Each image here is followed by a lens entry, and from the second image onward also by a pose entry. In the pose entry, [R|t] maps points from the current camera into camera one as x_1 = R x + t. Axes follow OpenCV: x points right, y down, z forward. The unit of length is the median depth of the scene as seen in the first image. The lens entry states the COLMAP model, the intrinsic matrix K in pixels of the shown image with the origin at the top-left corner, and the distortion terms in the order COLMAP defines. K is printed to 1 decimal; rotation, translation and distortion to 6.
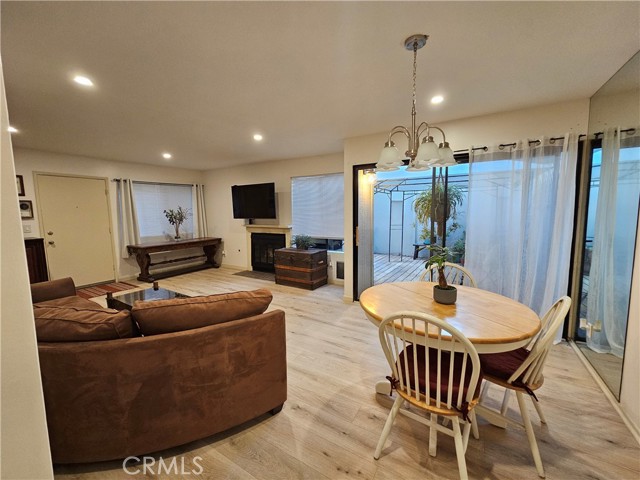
lens RADIAL K [[264.0, 0, 317.9], [0, 264.0, 239.5], [0, 0, 1]] dist [0.004496, 0.000322]
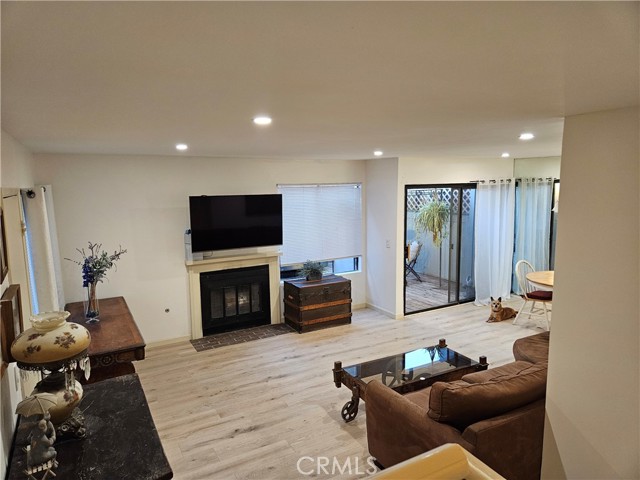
lens RADIAL K [[412.9, 0, 315.3], [0, 412.9, 238.0], [0, 0, 1]] dist [0.030857, -0.000217]
pose [[0.490173, -0.098179, 0.866078, -1.182775], [0.107621, 0.992850, 0.051640, -0.158243], [-0.864956, 0.067895, 0.497234, 0.415616]]
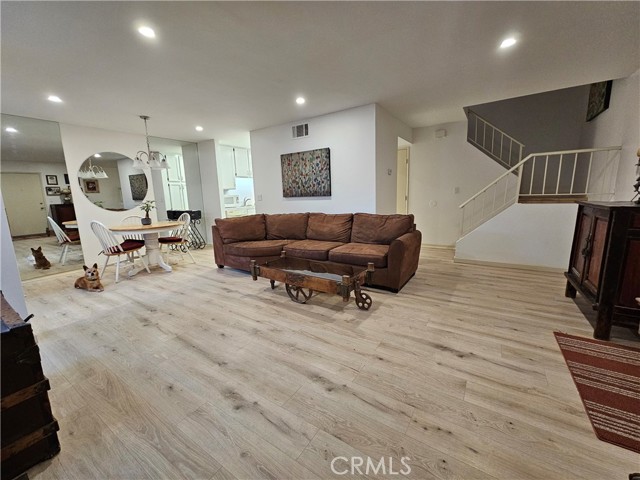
lens RADIAL K [[264.0, 0, 314.4], [0, 264.0, 238.9], [0, 0, 1]] dist [0.004496, 0.000322]
pose [[-0.997241, 0.042355, 0.060960, -0.458609], [0.058035, 0.956911, 0.284524, -0.088207], [-0.046282, 0.287277, -0.956729, 1.264311]]
